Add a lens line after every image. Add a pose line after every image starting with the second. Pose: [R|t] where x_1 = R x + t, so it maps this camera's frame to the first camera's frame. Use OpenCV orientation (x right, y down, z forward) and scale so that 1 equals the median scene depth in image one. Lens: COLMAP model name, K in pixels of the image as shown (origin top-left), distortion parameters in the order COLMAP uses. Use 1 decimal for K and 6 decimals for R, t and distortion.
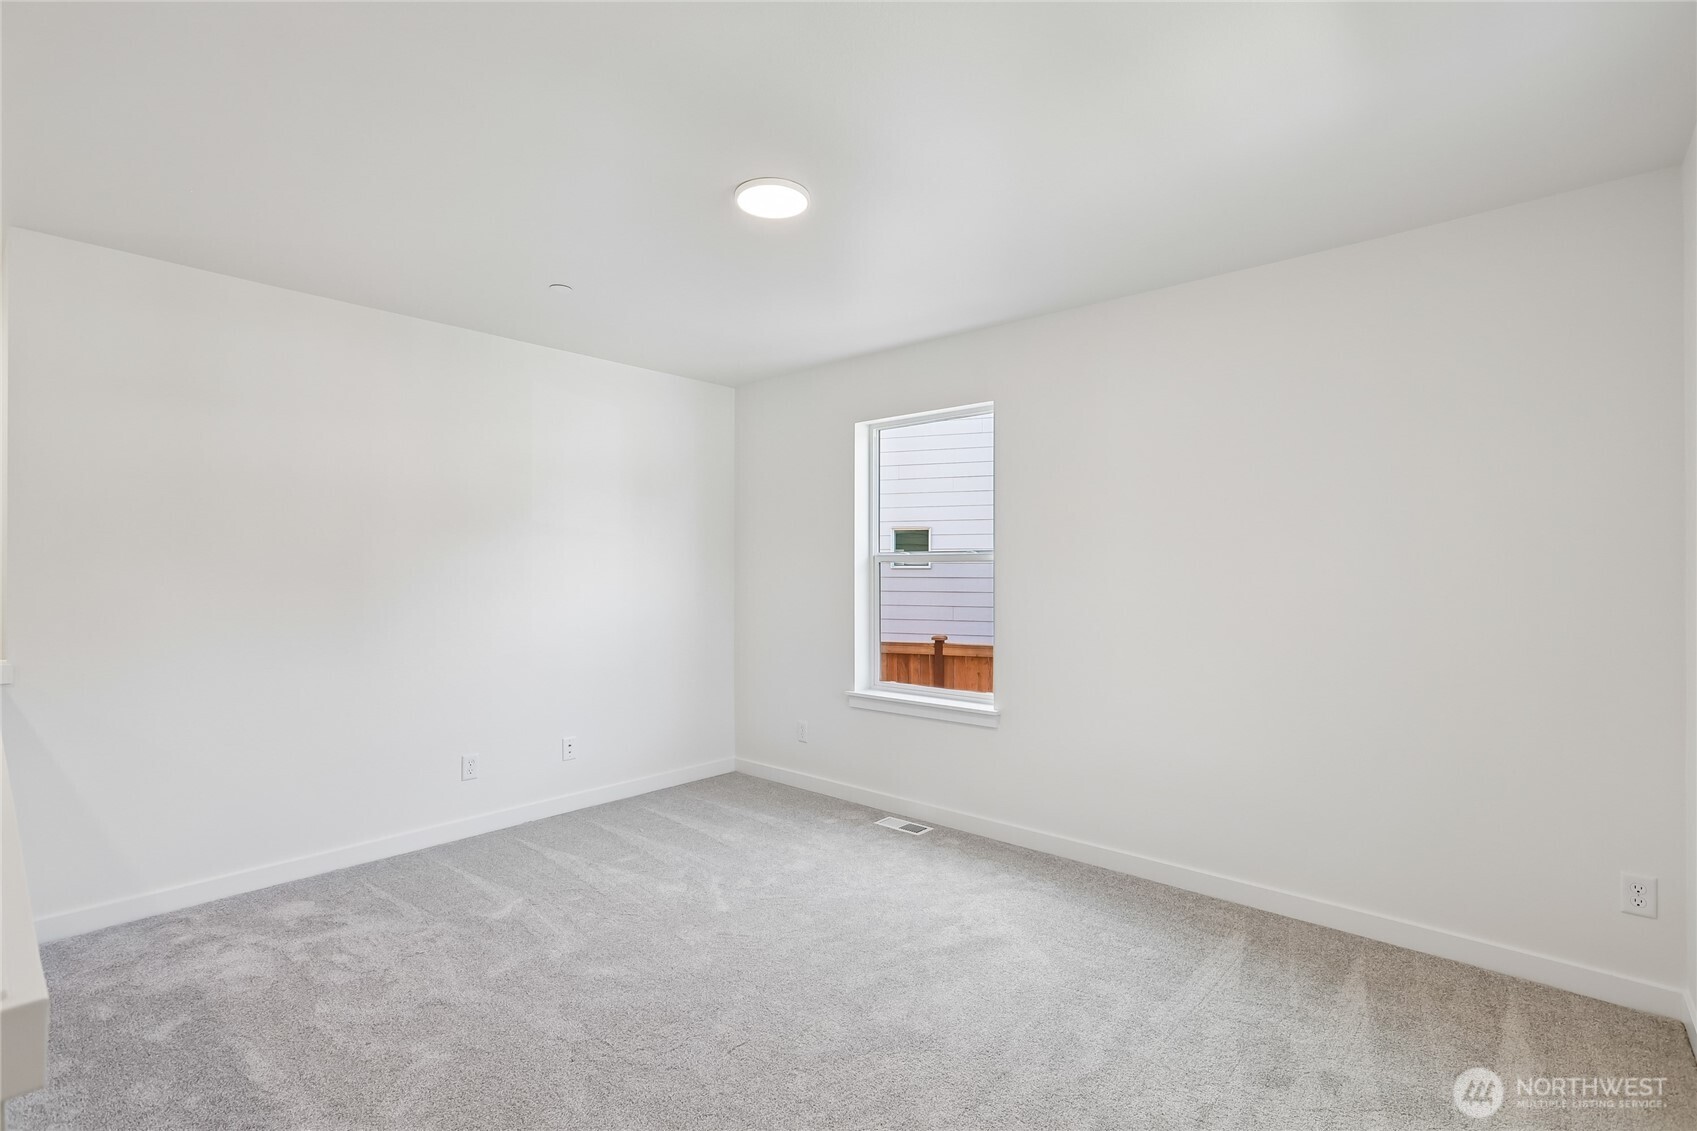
lens RADIAL K [[778.7, 0, 856.3], [0, 778.7, 562.6], [0, 0, 1]] dist [-0.003350, 0.000603]
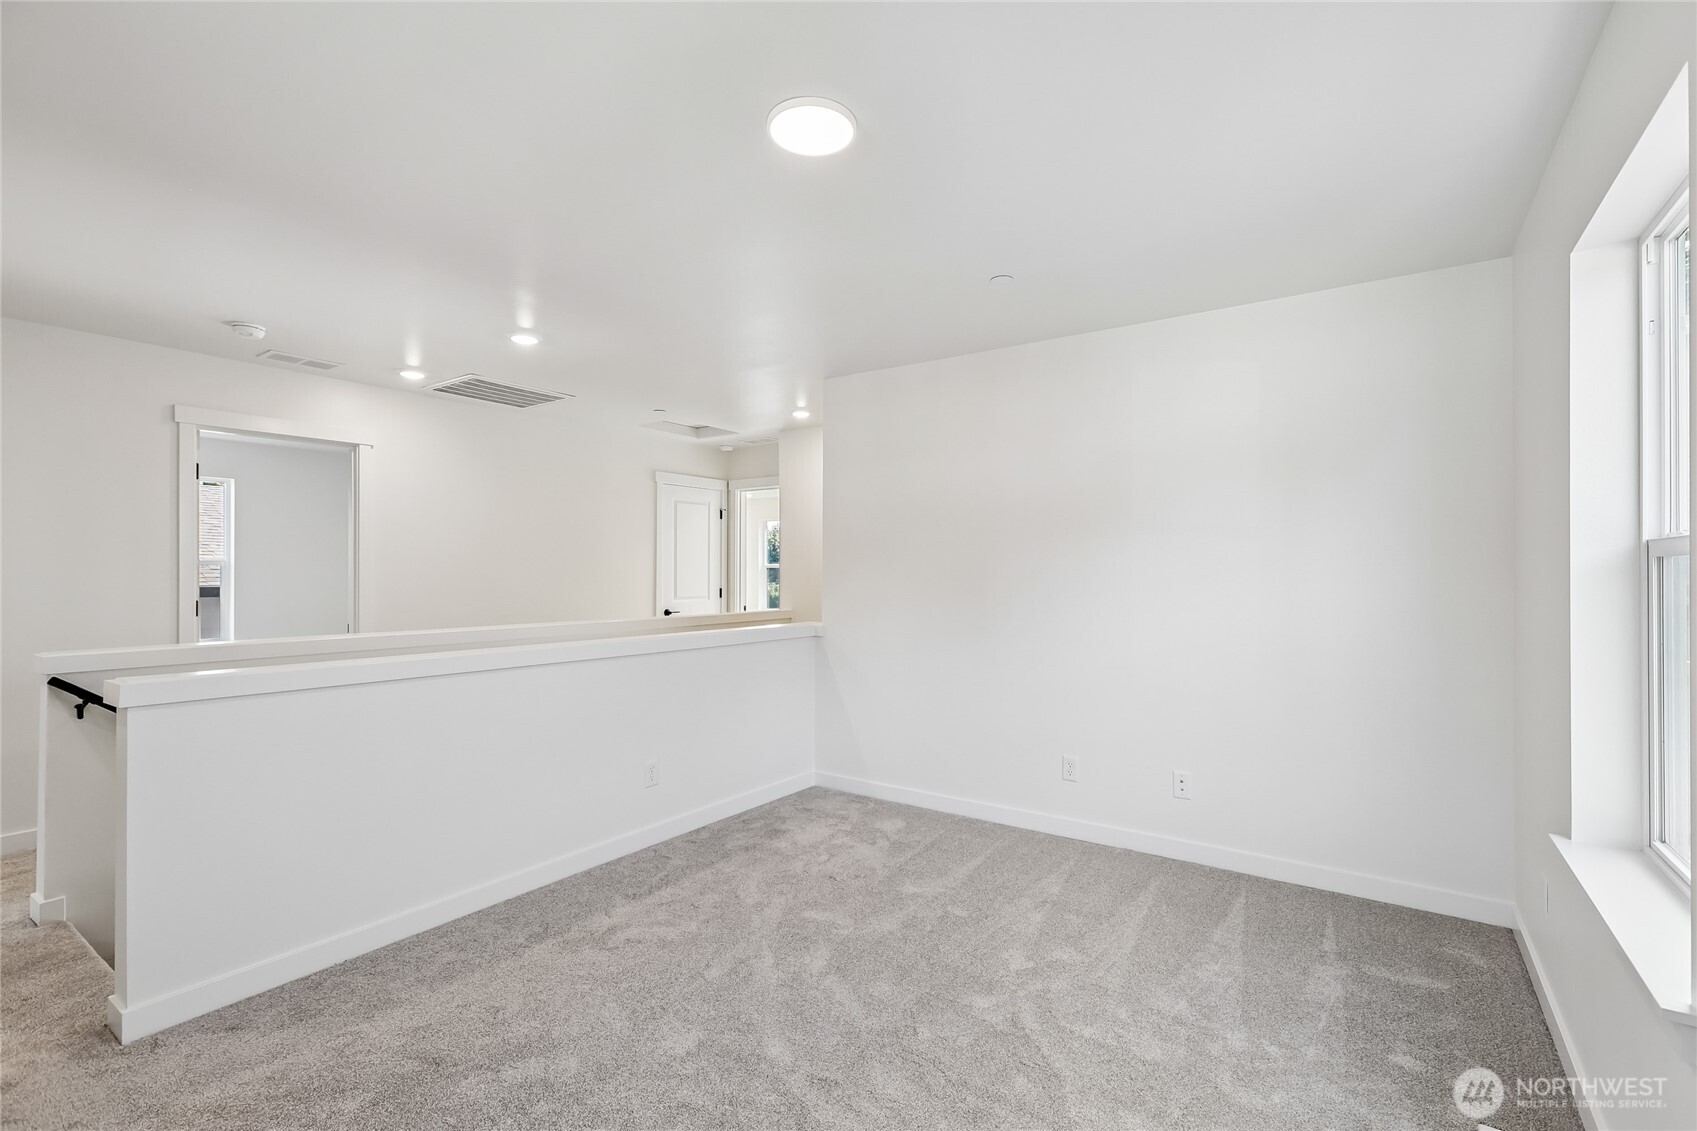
lens RADIAL K [[747.7, 0, 851.8], [0, 747.7, 568.8], [0, 0, 1]] dist [-0.005766, 0.000255]
pose [[0.115804, -0.005862, -0.993255, 0.547215], [0.006749, 0.999964, -0.005115, 0.008456], [0.993249, -0.006111, 0.115840, 0.763879]]
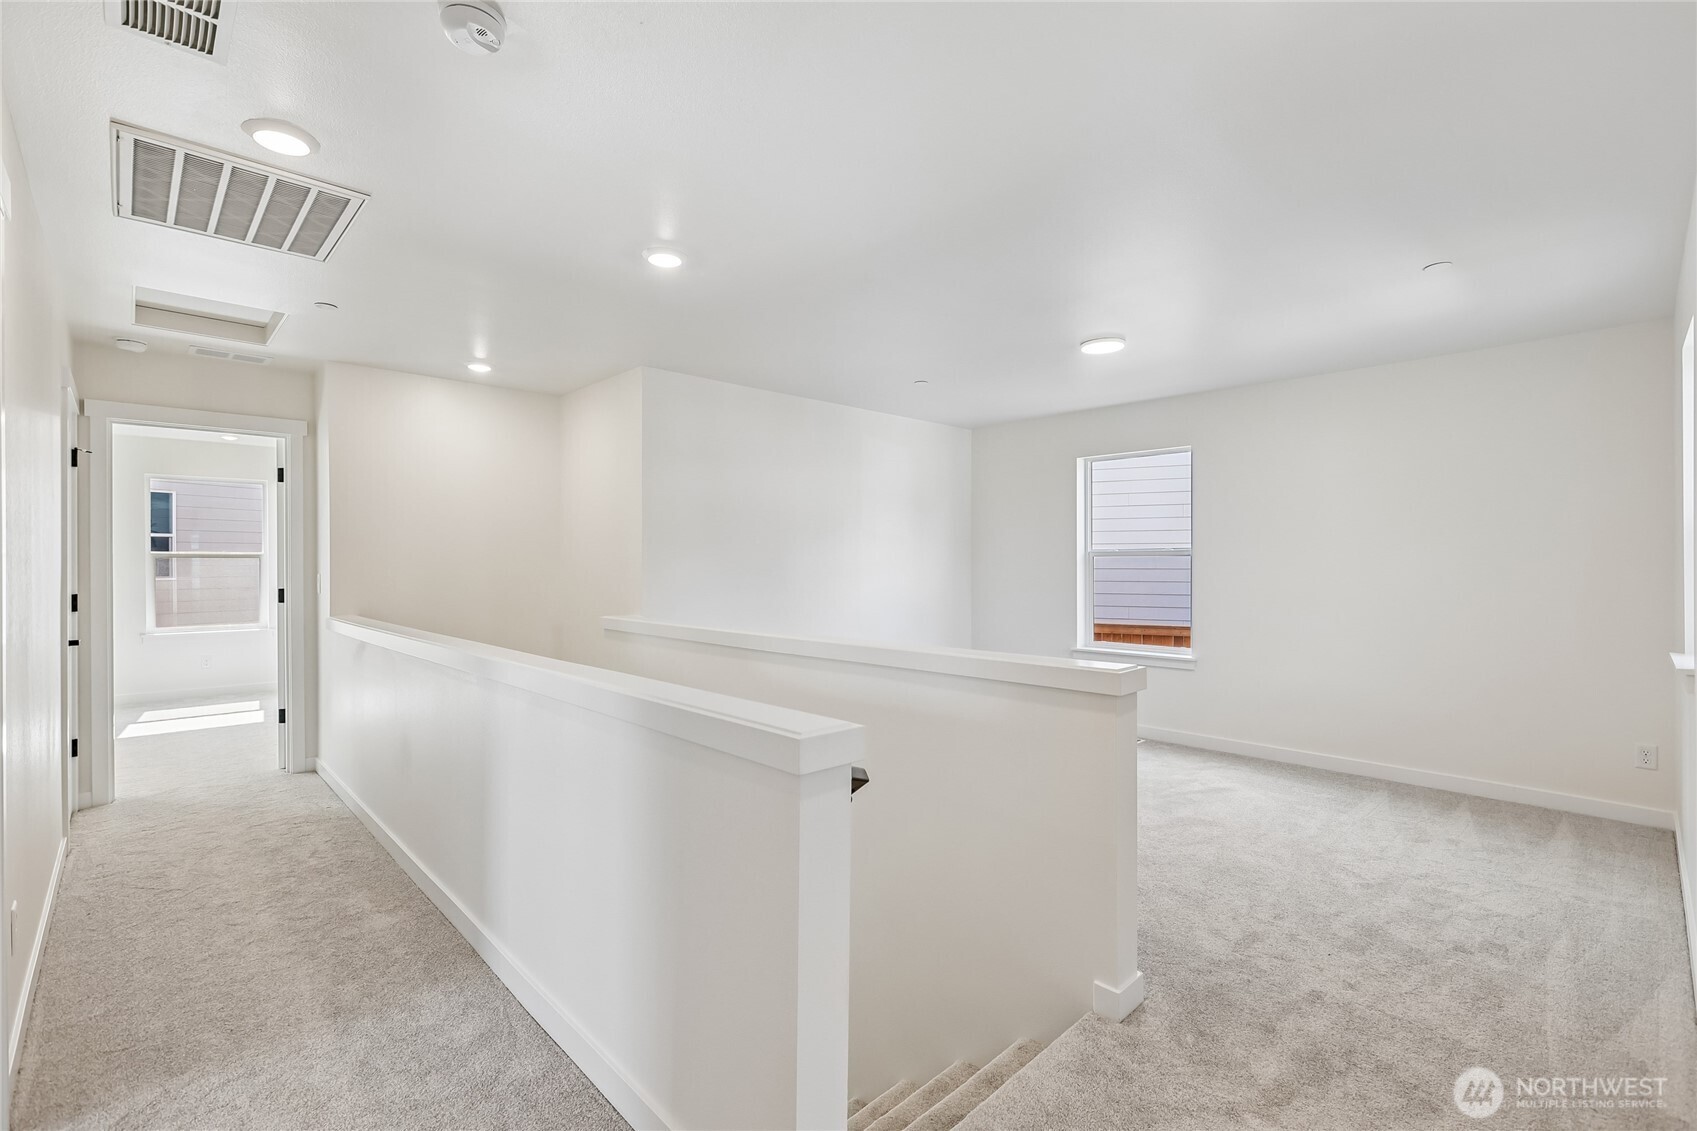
lens RADIAL K [[747.7, 0, 851.3], [0, 747.7, 567.2], [0, 0, 1]] dist [-0.005766, 0.000255]
pose [[0.996042, -0.001923, -0.088859, -0.410367], [0.003329, 0.999872, 0.015677, -0.005389], [0.088817, -0.015911, 0.995921, -0.548268]]
